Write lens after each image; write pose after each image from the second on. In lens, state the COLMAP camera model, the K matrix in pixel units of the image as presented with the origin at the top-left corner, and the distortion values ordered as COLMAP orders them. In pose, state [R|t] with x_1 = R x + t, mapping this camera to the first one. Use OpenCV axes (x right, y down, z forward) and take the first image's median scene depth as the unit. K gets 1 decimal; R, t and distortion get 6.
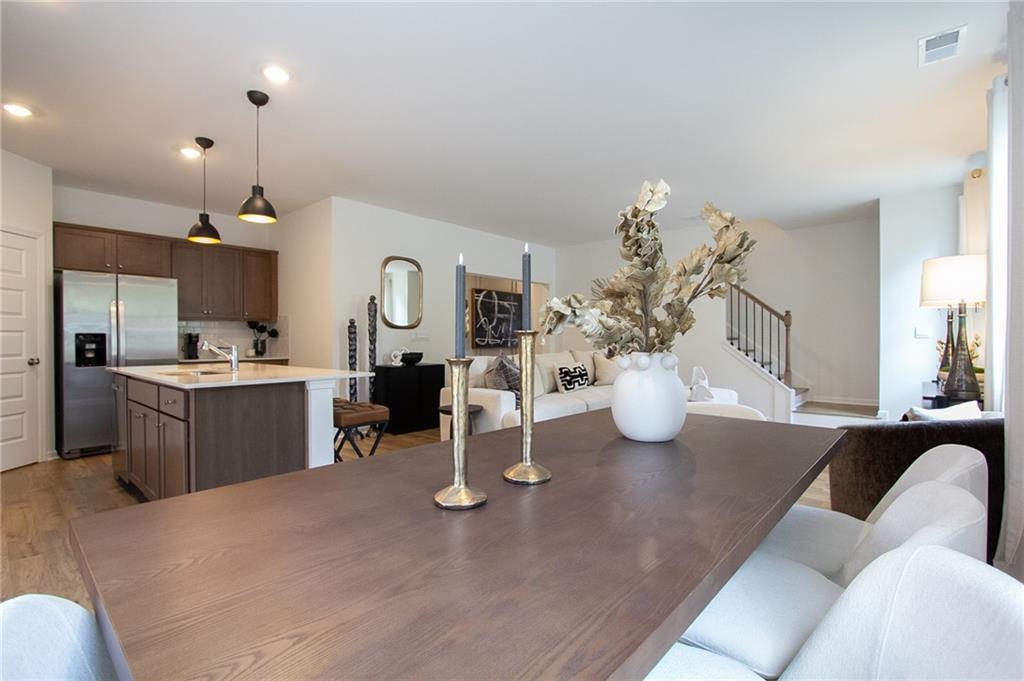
lens RADIAL K [[468.7, 0, 517.0], [0, 468.7, 341.3], [0, 0, 1]] dist [-0.010670, -0.001589]
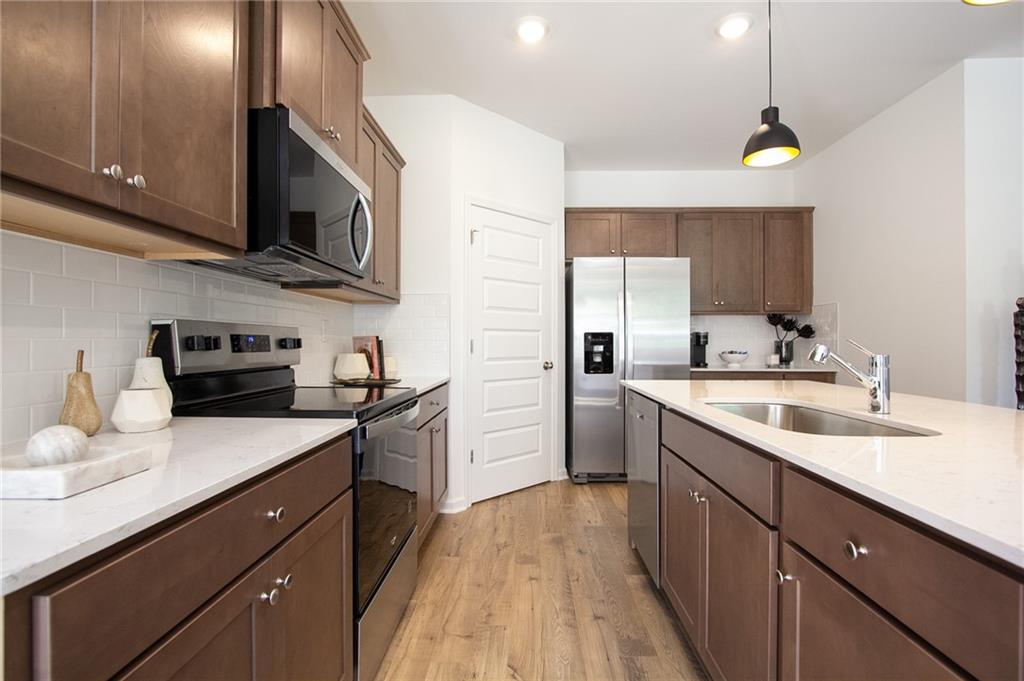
lens RADIAL K [[468.7, 0, 513.8], [0, 468.7, 339.8], [0, 0, 1]] dist [-0.010670, -0.001589]
pose [[0.630605, 0.001941, -0.776101, -0.372907], [-0.006833, 0.999972, -0.003051, -0.000920], [0.776074, 0.007227, 0.630601, 0.365520]]
